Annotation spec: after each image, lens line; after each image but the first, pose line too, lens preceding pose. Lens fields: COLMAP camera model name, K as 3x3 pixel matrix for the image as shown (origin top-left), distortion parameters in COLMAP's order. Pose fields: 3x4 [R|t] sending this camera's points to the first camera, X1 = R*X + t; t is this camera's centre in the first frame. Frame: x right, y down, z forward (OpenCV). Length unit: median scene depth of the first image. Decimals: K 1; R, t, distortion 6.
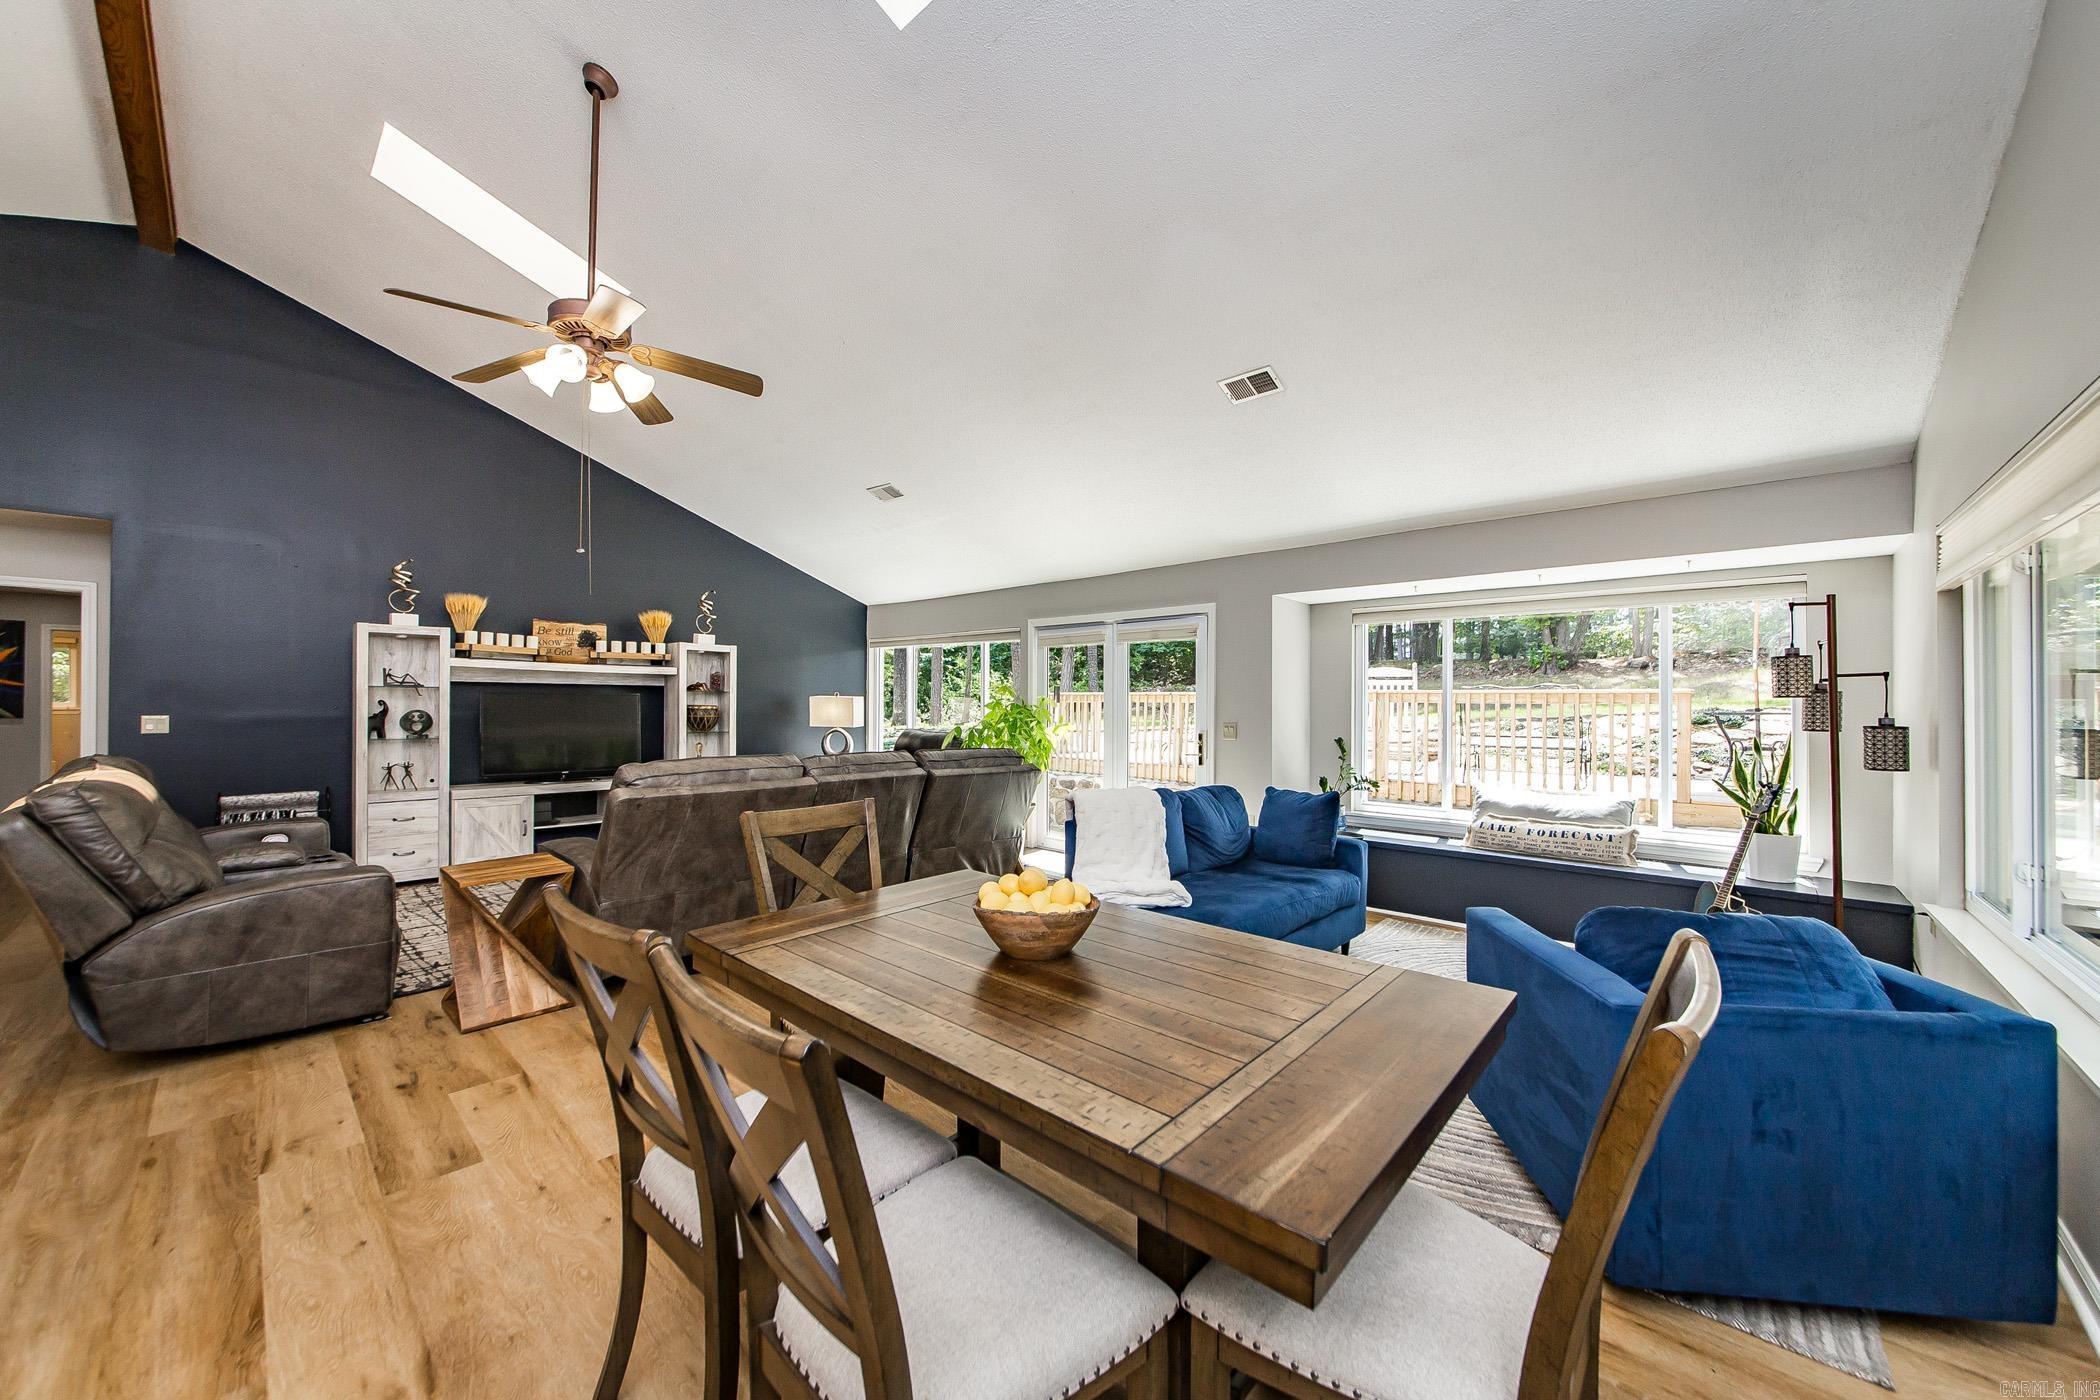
lens RADIAL K [[756.0, 0, 1057.9], [0, 756.0, 694.0], [0, 0, 1]] dist [-0.025386, 0.008555]
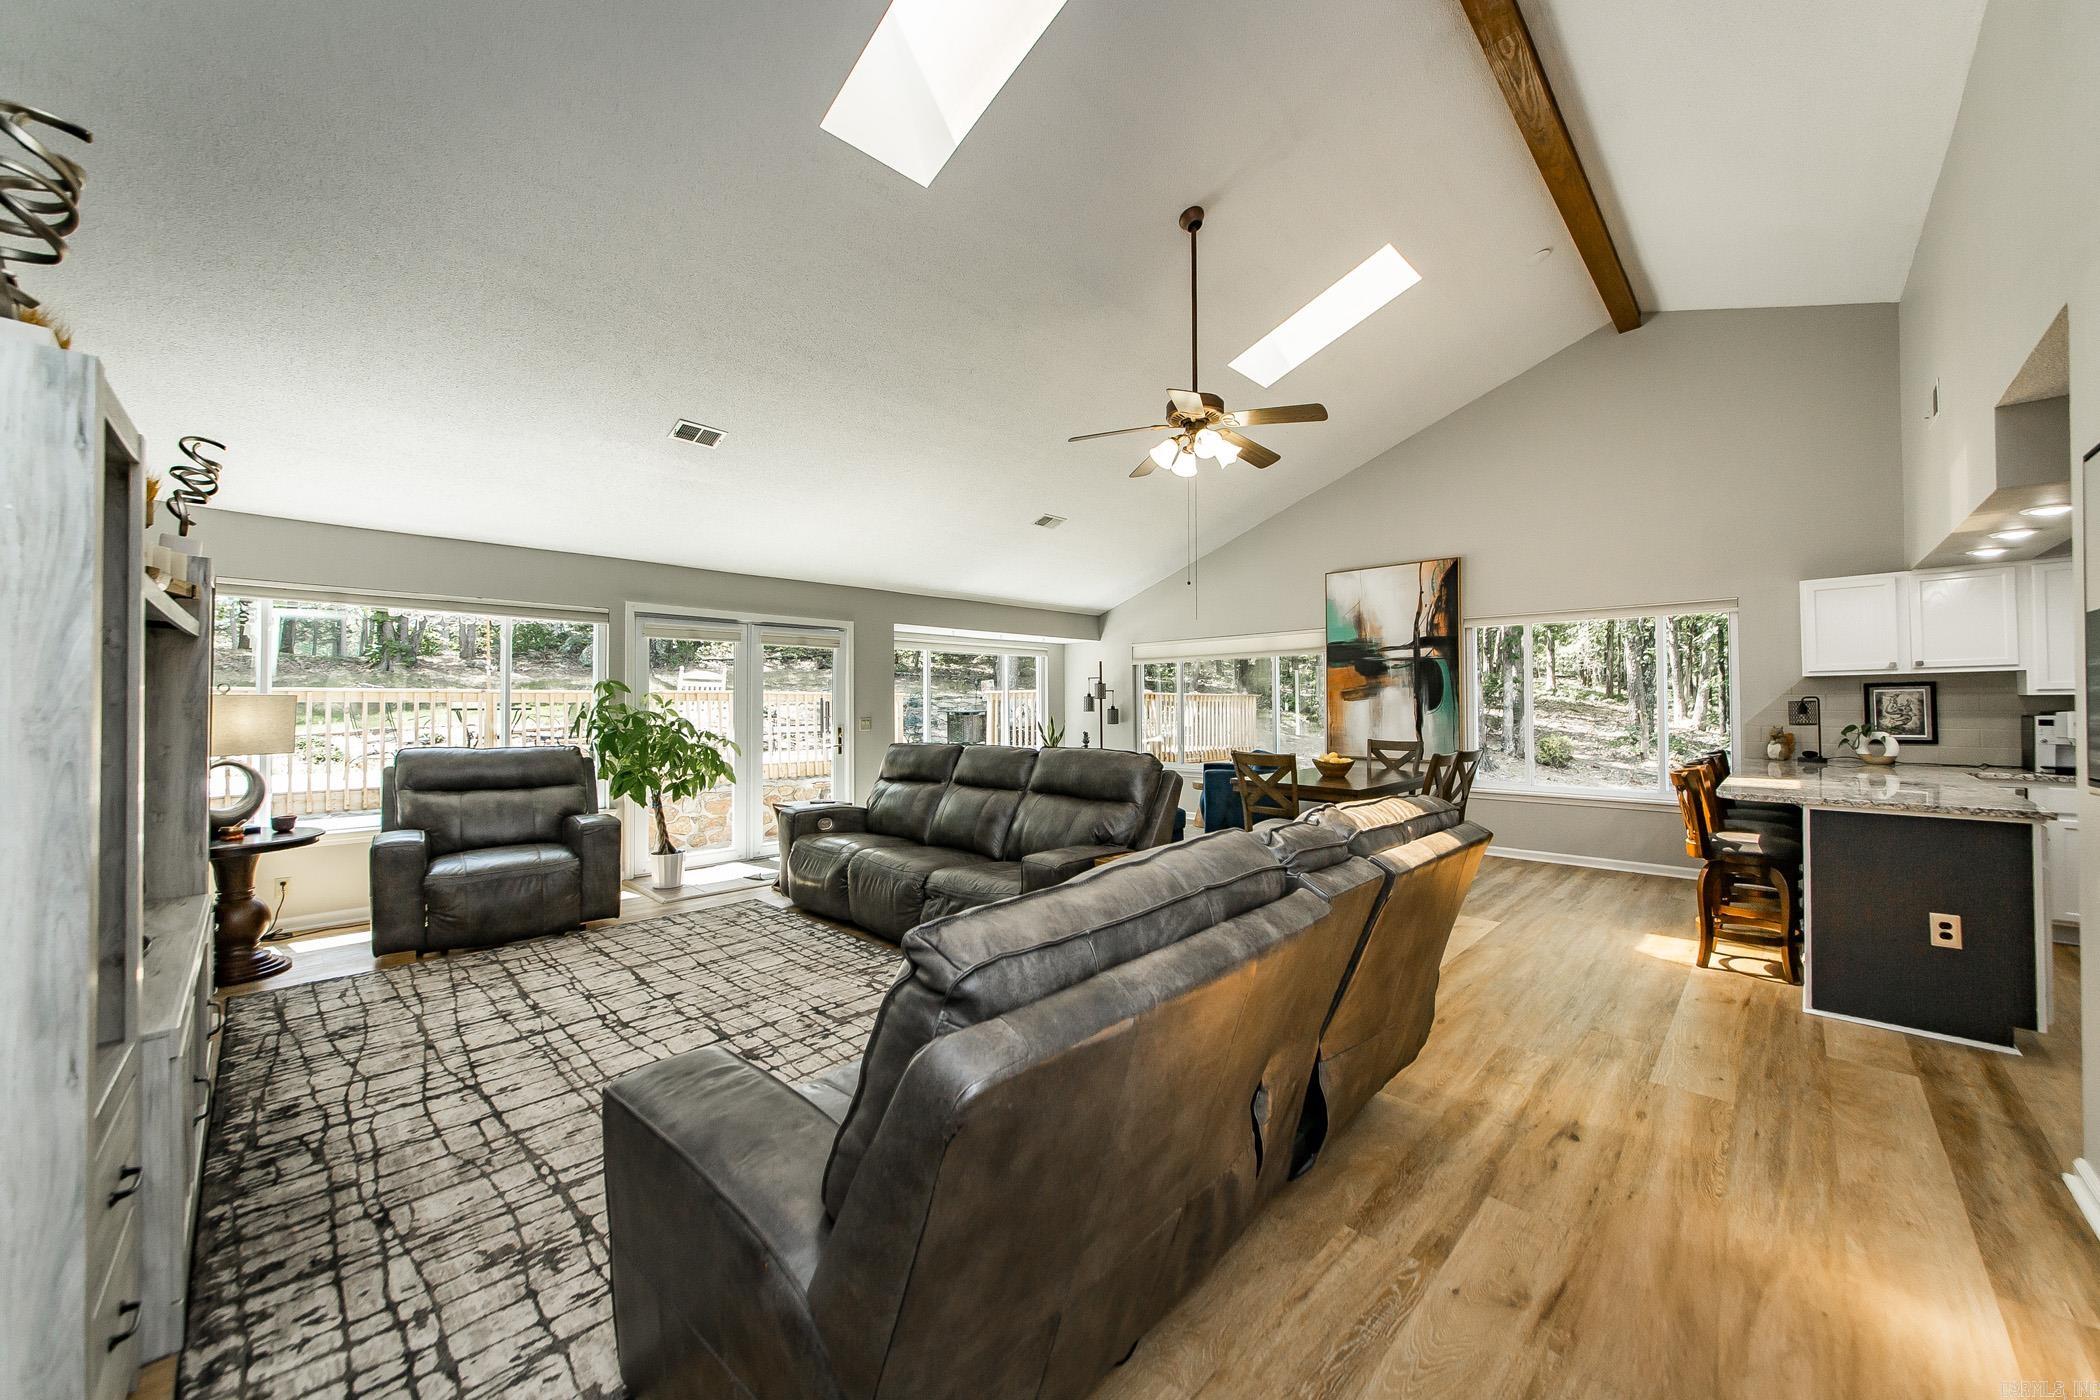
lens RADIAL K [[757.3, 0, 1017.3], [0, 757.3, 702.0], [0, 0, 1]] dist [-0.019333, 0.000058]
pose [[0.071687, -0.004068, 0.997419, -0.982792], [-0.009472, 0.999944, 0.004759, 0.003133], [-0.997382, -0.009789, 0.071644, 0.613187]]
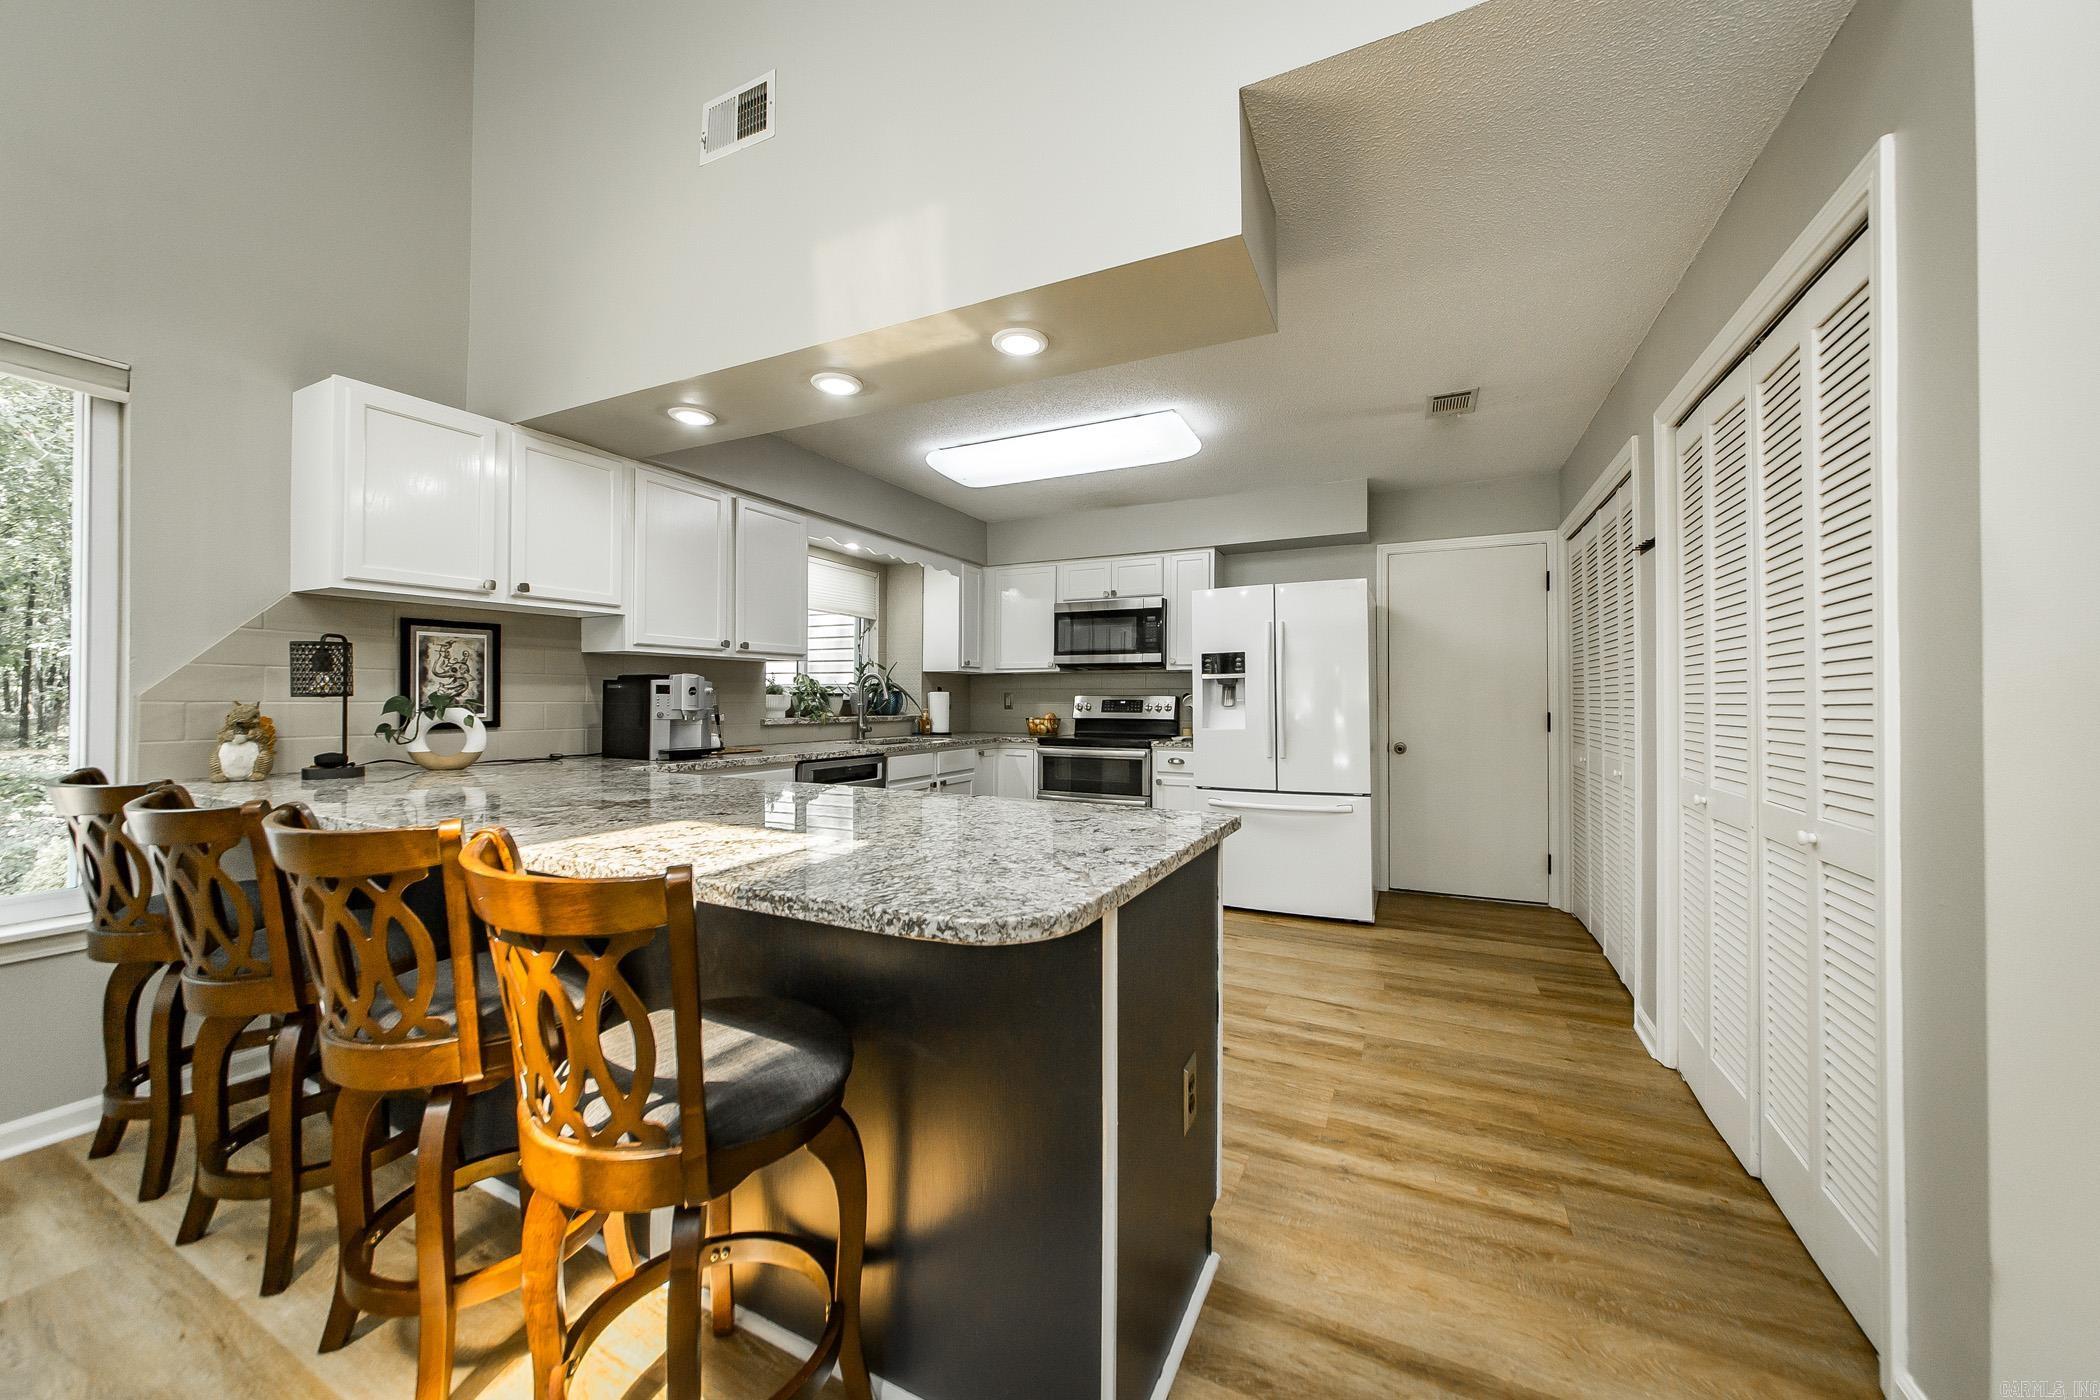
lens RADIAL K [[756.0, 0, 1057.9], [0, 756.0, 694.0], [0, 0, 1]] dist [-0.025386, 0.008555]
pose [[-0.957361, -0.014584, -0.288526, -0.347564], [-0.008494, 0.999714, -0.022346, 0.028344], [0.288770, -0.018942, -0.957211, 0.264512]]
